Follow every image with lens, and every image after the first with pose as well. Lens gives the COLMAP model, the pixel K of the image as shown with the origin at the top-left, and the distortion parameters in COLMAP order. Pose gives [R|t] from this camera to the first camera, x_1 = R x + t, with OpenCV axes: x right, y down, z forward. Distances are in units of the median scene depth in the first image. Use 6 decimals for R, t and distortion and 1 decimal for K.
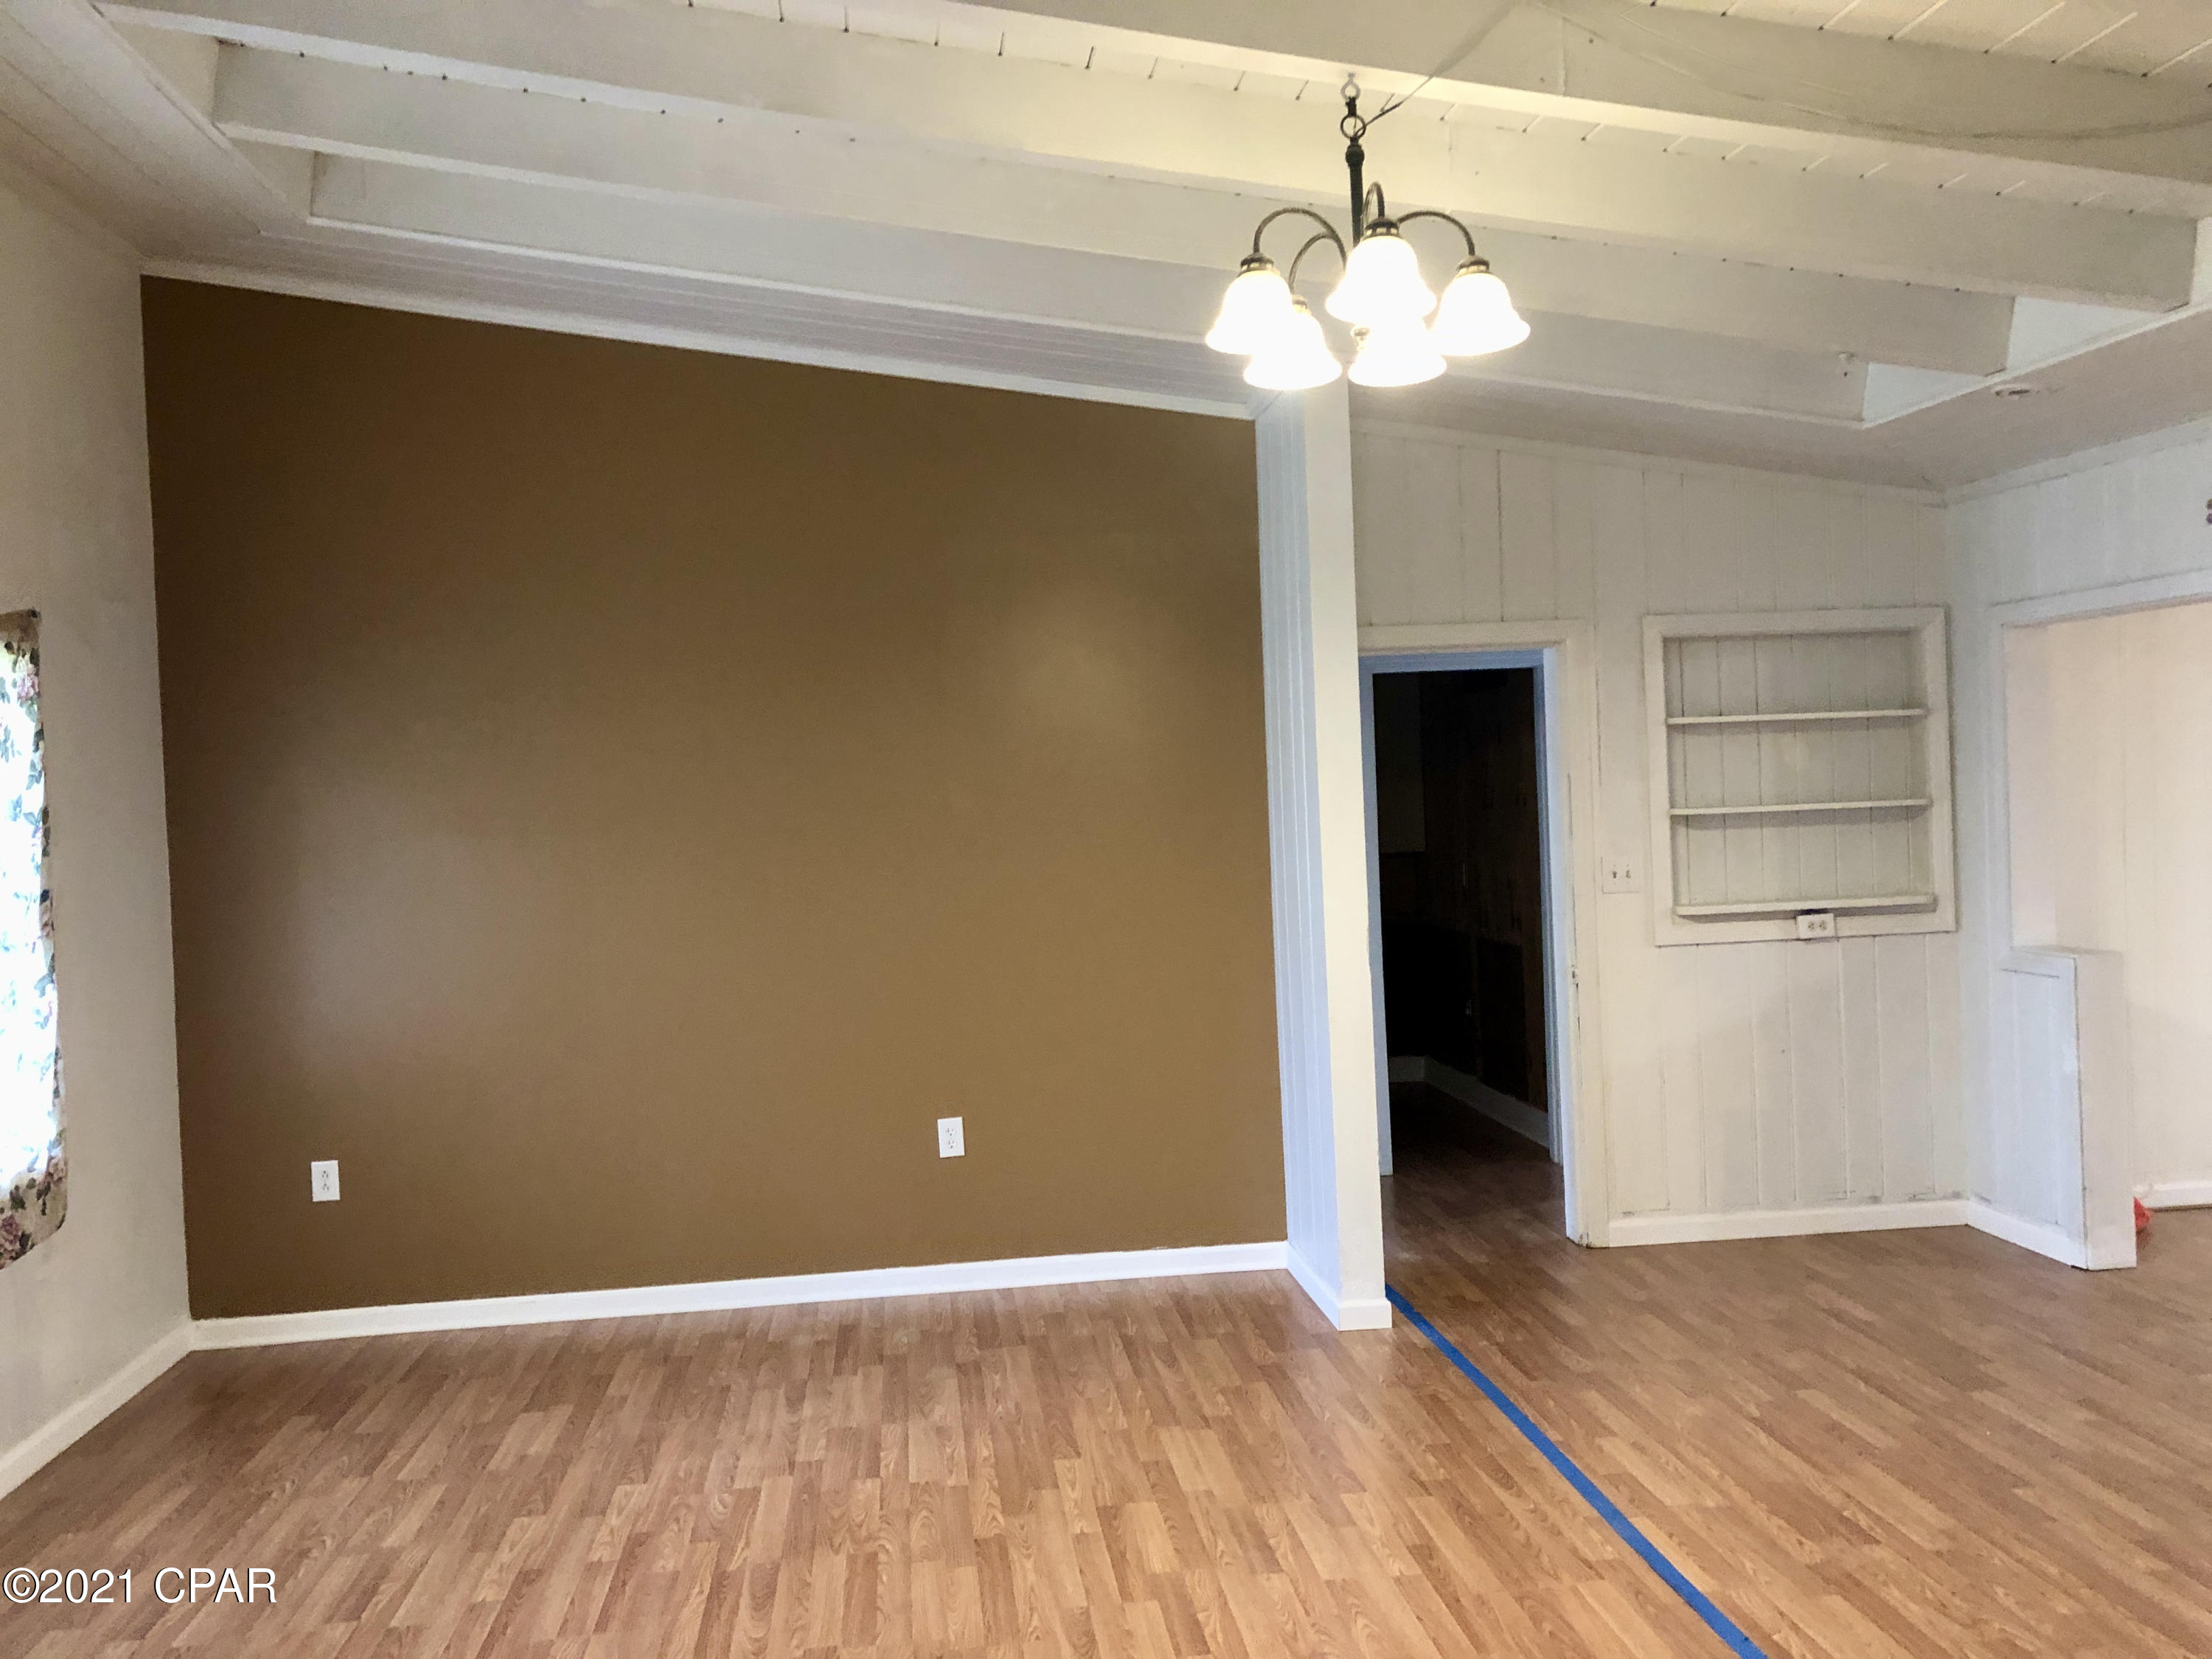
lens RADIAL K [[1845.3, 0, 1096.7], [0, 1845.3, 832.1], [0, 0, 1]] dist [0.049339, -0.047530]
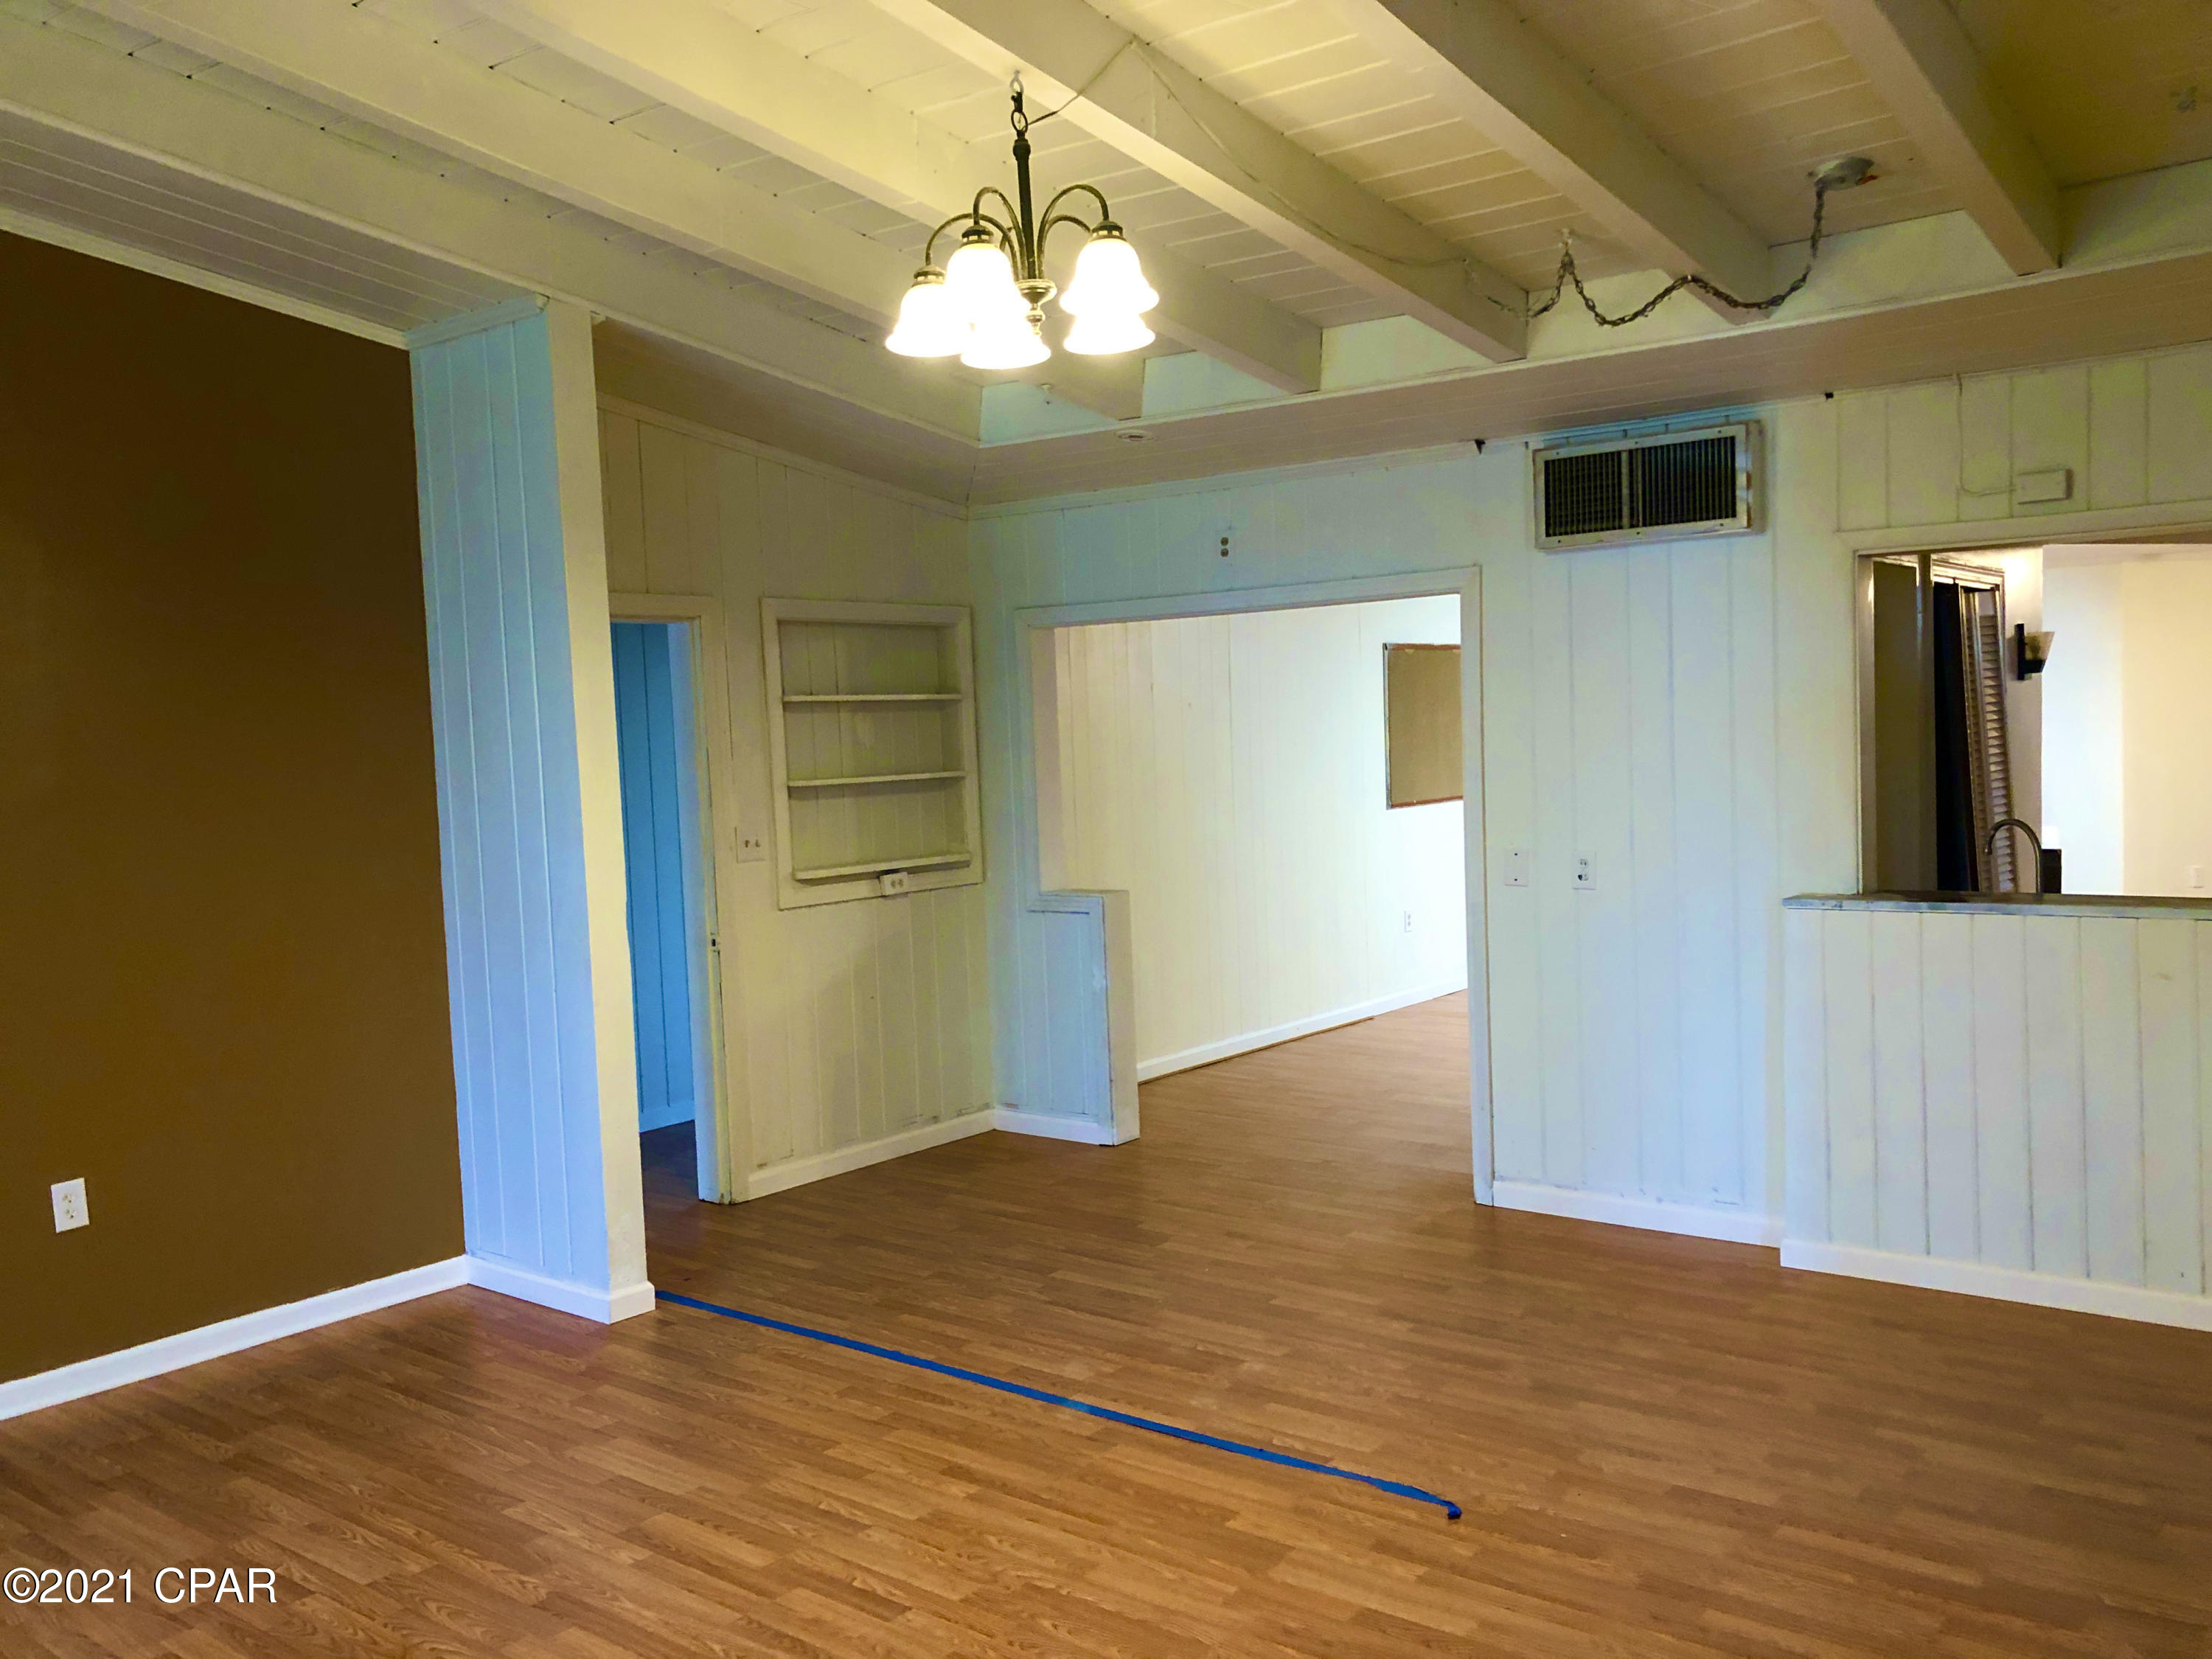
lens RADIAL K [[1845.3, 0, 1096.7], [0, 1845.3, 832.1], [0, 0, 1]] dist [0.049339, -0.047530]
pose [[0.713303, -0.029567, 0.700232, -0.389441], [0.026098, 0.999537, 0.015619, 0.006086], [-0.700370, 0.007133, 0.713744, 0.145609]]
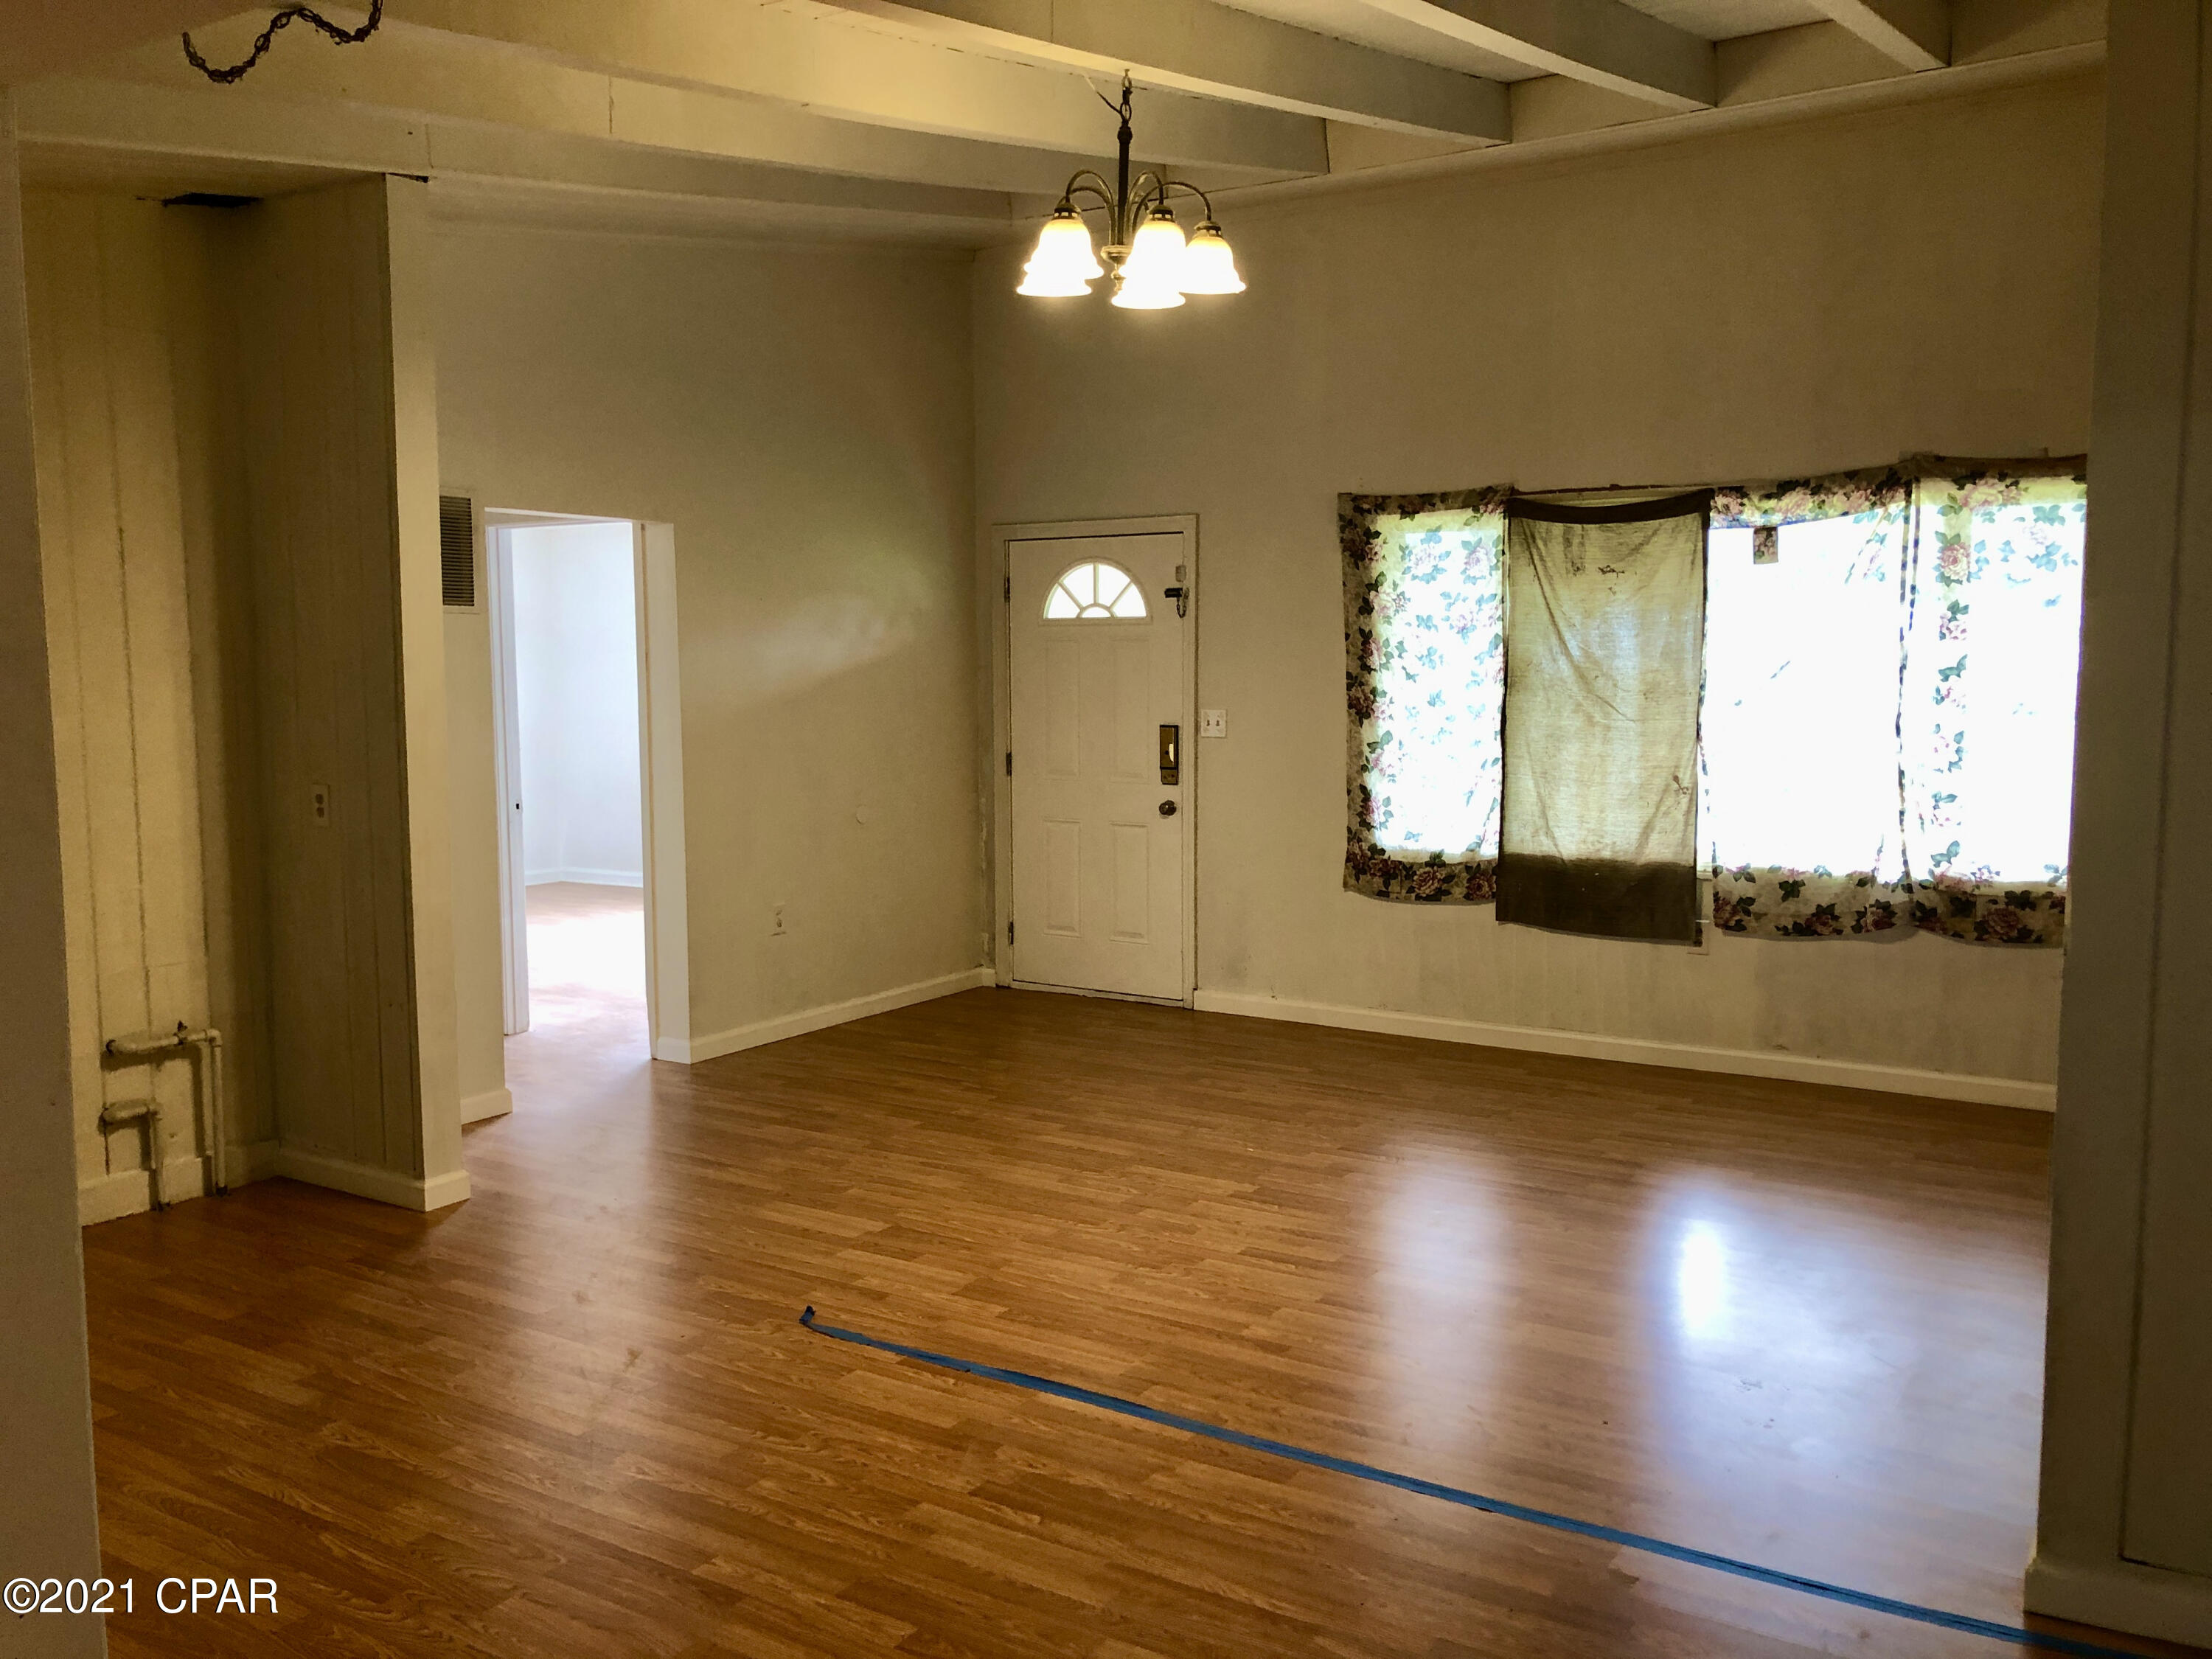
lens RADIAL K [[1809.9, 0, 1106.0], [0, 1809.9, 829.5], [0, 0, 1]] dist [-0.004841, -0.005195]
pose [[-0.631144, 0.115051, -0.767086, 0.777906], [0.012054, 0.990274, 0.138609, -0.040913], [0.775572, 0.078236, -0.626392, 1.211797]]
